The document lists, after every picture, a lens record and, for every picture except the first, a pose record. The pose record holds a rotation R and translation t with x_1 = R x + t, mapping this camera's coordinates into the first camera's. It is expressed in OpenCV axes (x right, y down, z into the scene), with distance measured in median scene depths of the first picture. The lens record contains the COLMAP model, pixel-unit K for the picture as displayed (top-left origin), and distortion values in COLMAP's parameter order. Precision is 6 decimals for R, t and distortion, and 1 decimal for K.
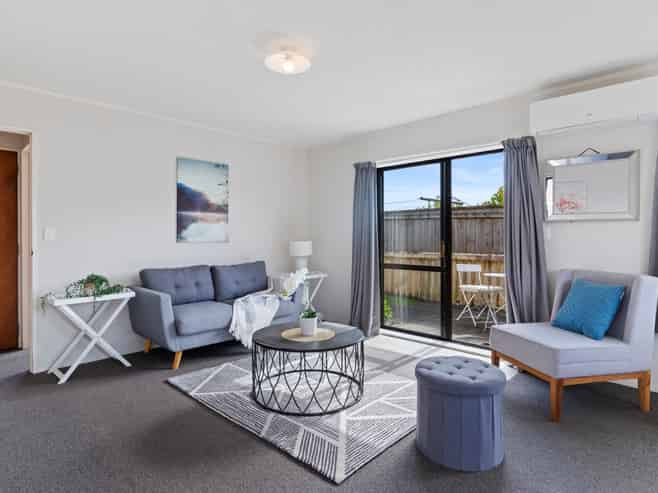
lens RADIAL K [[369.2, 0, 325.0], [0, 369.2, 230.5], [0, 0, 1]] dist [0.000732, 0.000507]
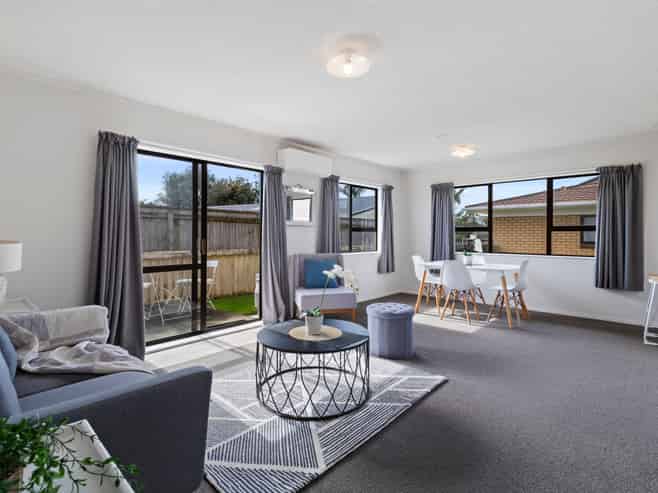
lens RADIAL K [[331.3, 0, 328.0], [0, 331.3, 234.5], [0, 0, 1]] dist [0.014889, -0.000192]
pose [[0.000074, 0.002037, 0.999998, -0.608198], [-0.023286, 0.999727, -0.002035, 0.008498], [-0.999729, -0.023286, 0.000121, 0.625031]]
